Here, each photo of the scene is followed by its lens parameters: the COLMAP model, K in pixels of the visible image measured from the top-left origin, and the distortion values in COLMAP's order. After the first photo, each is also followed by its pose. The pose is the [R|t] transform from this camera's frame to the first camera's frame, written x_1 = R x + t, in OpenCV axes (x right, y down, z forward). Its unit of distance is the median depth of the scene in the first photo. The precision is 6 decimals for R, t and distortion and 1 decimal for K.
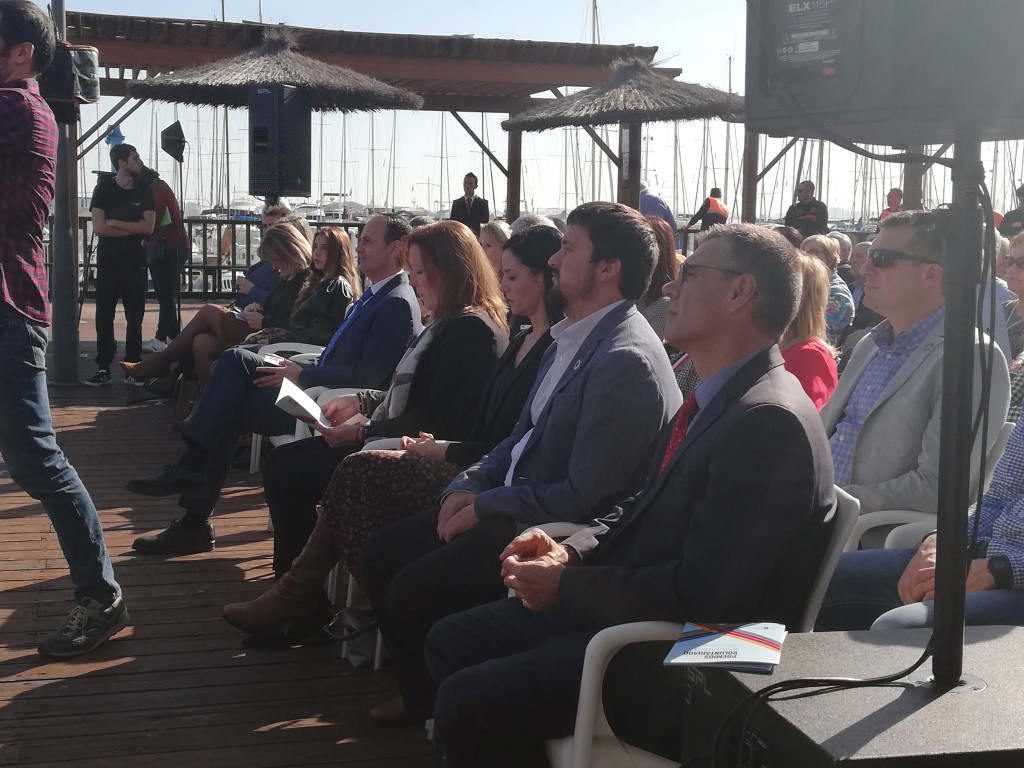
lens RADIAL K [[1527.3, 0, 512.1], [0, 1527.3, 415.3], [0, 0, 1]] dist [0.134732, -0.449283]
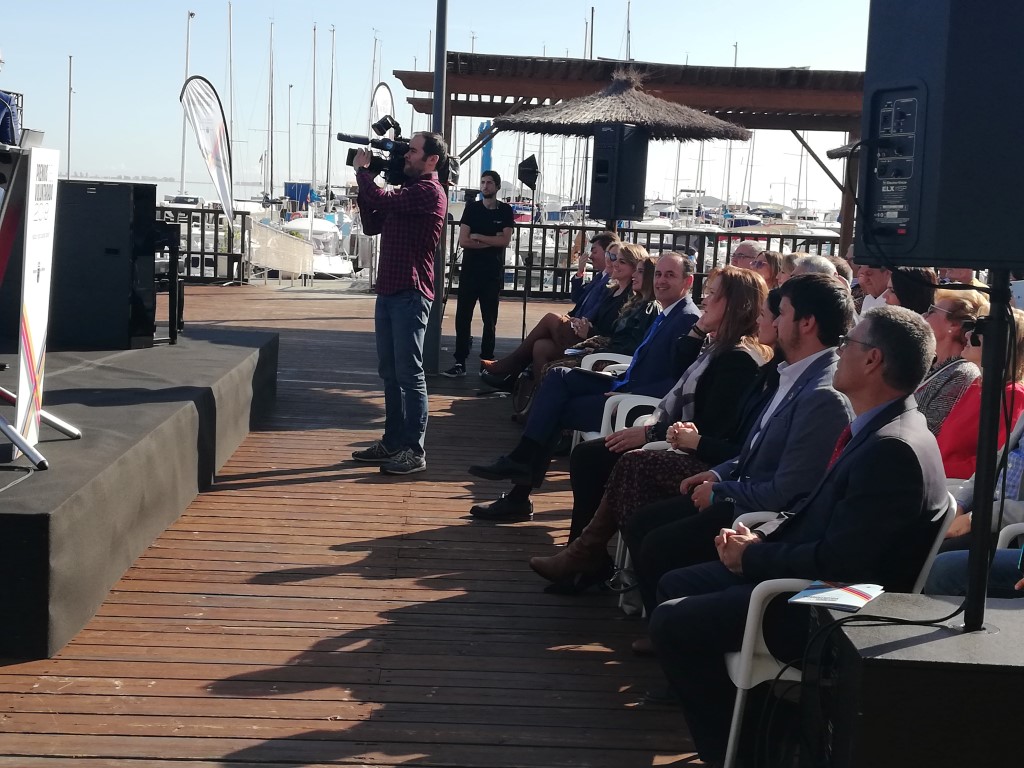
lens RADIAL K [[1517.7, 0, 512.0], [0, 1517.7, 384.0], [0, 0, 1]] dist [0.101635, -0.153672]
pose [[0.973105, 0.052343, -0.224336, 0.059046], [-0.055905, 0.998390, -0.009553, -0.009811], [0.223475, 0.021838, 0.974465, -0.207033]]
